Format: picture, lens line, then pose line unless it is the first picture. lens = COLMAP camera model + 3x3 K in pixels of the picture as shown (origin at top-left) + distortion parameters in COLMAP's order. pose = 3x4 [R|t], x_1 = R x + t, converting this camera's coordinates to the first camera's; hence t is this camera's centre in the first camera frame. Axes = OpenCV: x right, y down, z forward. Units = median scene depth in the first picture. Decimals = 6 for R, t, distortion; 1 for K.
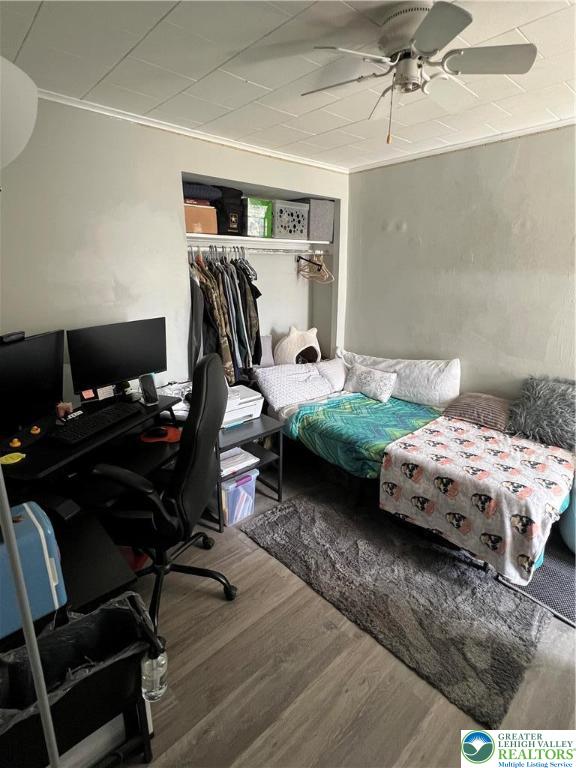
lens RADIAL K [[385.2, 0, 289.3], [0, 385.2, 382.9], [0, 0, 1]] dist [0.000990, 0.000118]
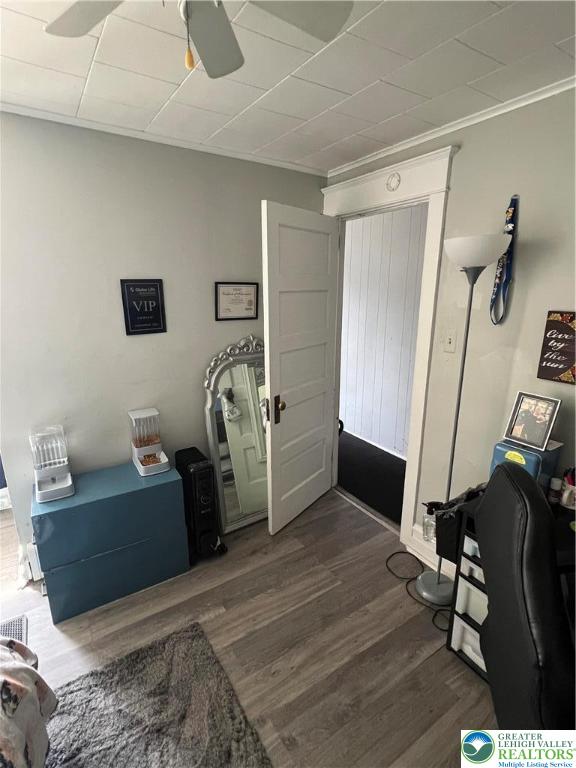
lens RADIAL K [[385.2, 0, 287.5], [0, 385.2, 384.1], [0, 0, 1]] dist [0.000990, 0.000118]
pose [[-0.986019, -0.051300, 0.158540, 0.026234], [0.036671, 0.861304, 0.506765, -0.462529], [-0.162548, 0.505494, -0.847381, 1.473838]]
